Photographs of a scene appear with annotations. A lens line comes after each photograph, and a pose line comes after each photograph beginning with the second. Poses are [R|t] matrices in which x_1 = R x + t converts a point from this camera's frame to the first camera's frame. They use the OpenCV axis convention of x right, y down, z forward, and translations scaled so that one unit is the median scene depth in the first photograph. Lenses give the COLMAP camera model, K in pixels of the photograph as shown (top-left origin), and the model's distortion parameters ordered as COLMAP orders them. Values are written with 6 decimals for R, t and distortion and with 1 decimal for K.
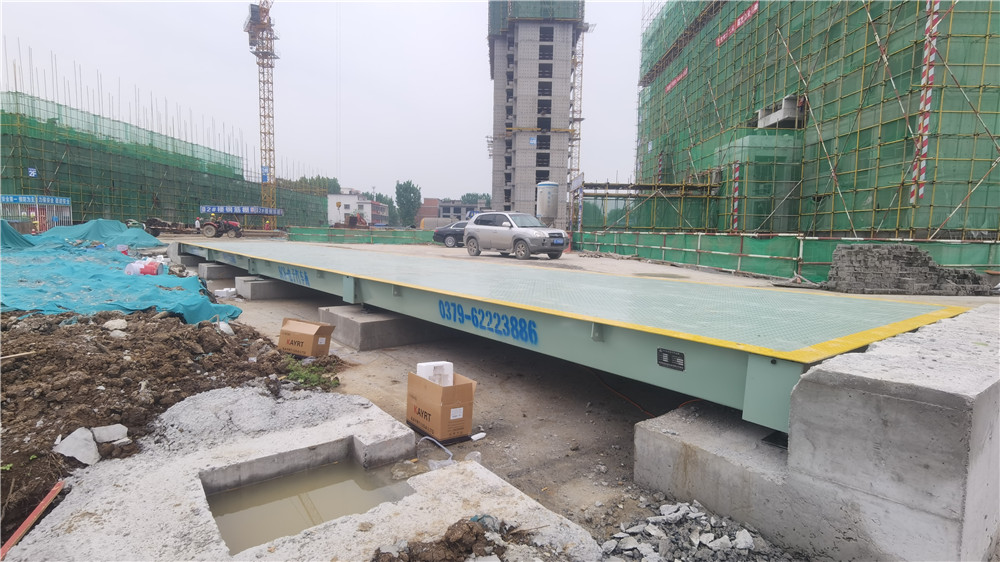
lens RADIAL K [[523.0, 0, 500.5], [0, 523.0, 281.7], [0, 0, 1]] dist [0.003392, -0.000999]
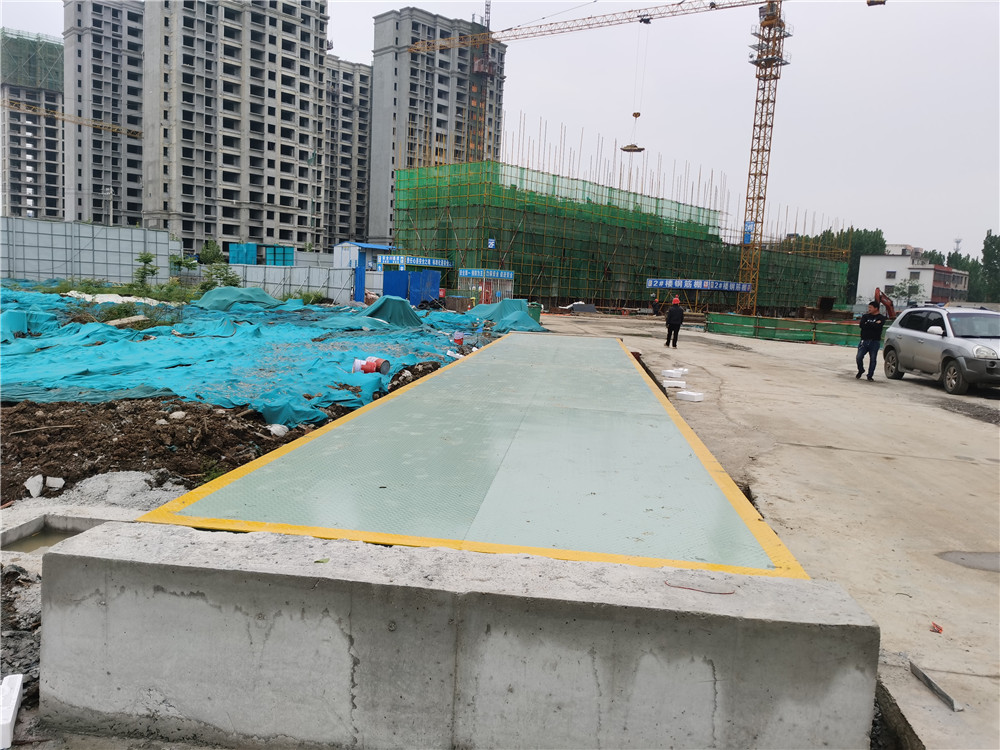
lens RADIAL K [[780.6, 0, 509.0], [0, 780.6, 376.5], [0, 0, 1]] dist [0.068791, -0.083270]
pose [[0.718724, 0.093348, -0.689000, 0.103580], [-0.099967, 0.994524, 0.030463, -0.013469], [0.688071, 0.046983, 0.724121, 0.009563]]
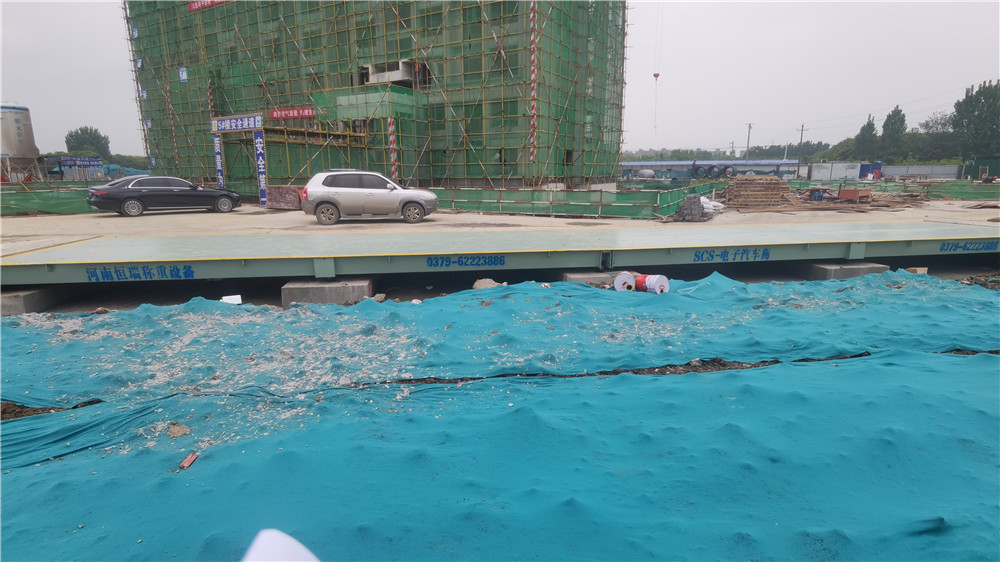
lens RADIAL K [[523.0, 0, 501.0], [0, 523.0, 286.6], [0, 0, 1]] dist [0.003392, -0.000999]
pose [[0.481591, -0.206086, 0.851821, -0.259539], [0.093120, 0.978489, 0.184085, -0.032193], [-0.871435, -0.009333, 0.490422, 0.137641]]
